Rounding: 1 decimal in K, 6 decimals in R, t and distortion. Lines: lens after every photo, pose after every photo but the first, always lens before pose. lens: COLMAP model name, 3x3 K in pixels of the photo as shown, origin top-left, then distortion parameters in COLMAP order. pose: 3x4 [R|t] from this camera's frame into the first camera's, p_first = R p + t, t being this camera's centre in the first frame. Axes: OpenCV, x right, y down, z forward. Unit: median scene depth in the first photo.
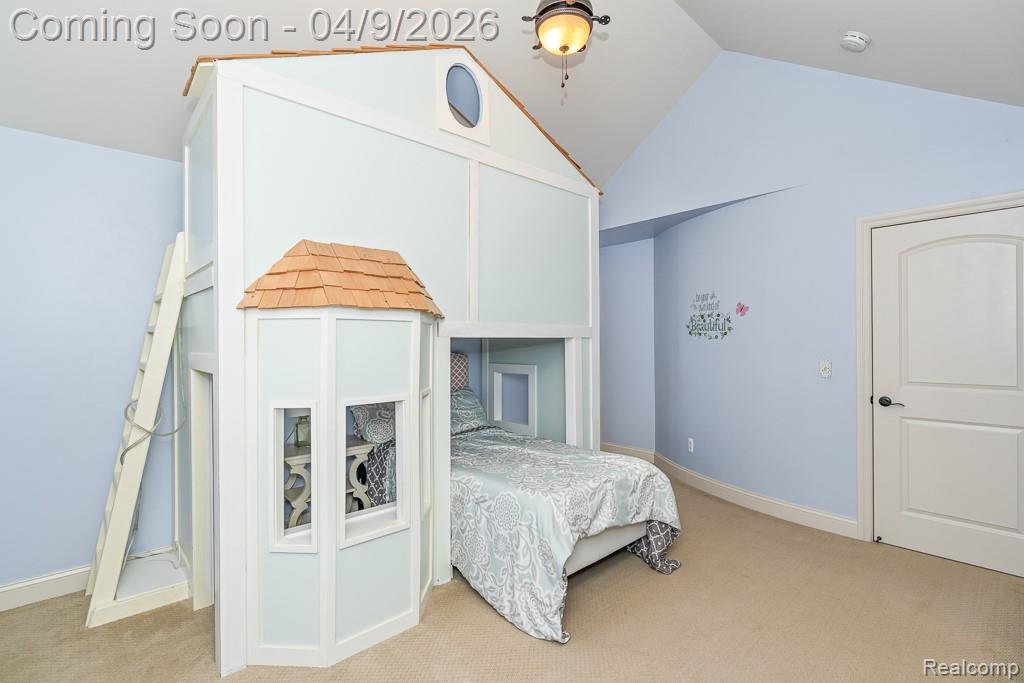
lens RADIAL K [[469.6, 0, 509.6], [0, 469.6, 341.6], [0, 0, 1]] dist [0.001865, 0.000560]
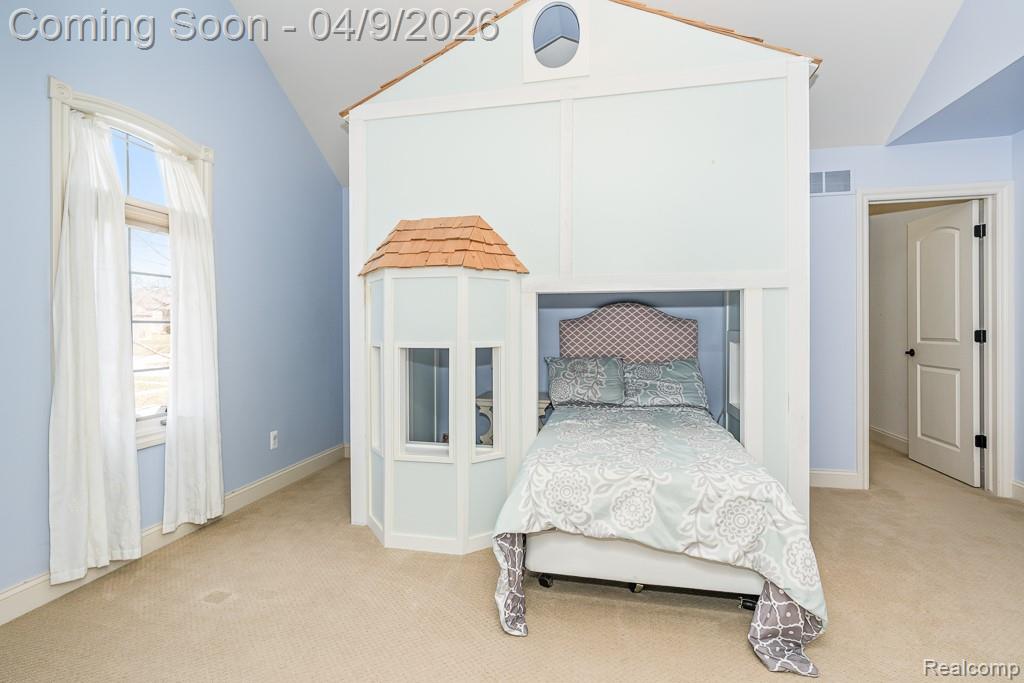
lens RADIAL K [[469.6, 0, 501.5], [0, 469.6, 325.6], [0, 0, 1]] dist [0.001865, 0.000560]
pose [[0.580628, 0.005265, -0.814152, 0.640410], [-0.000506, 0.999981, 0.006106, 0.054532], [0.814169, -0.003133, 0.580620, 0.385020]]
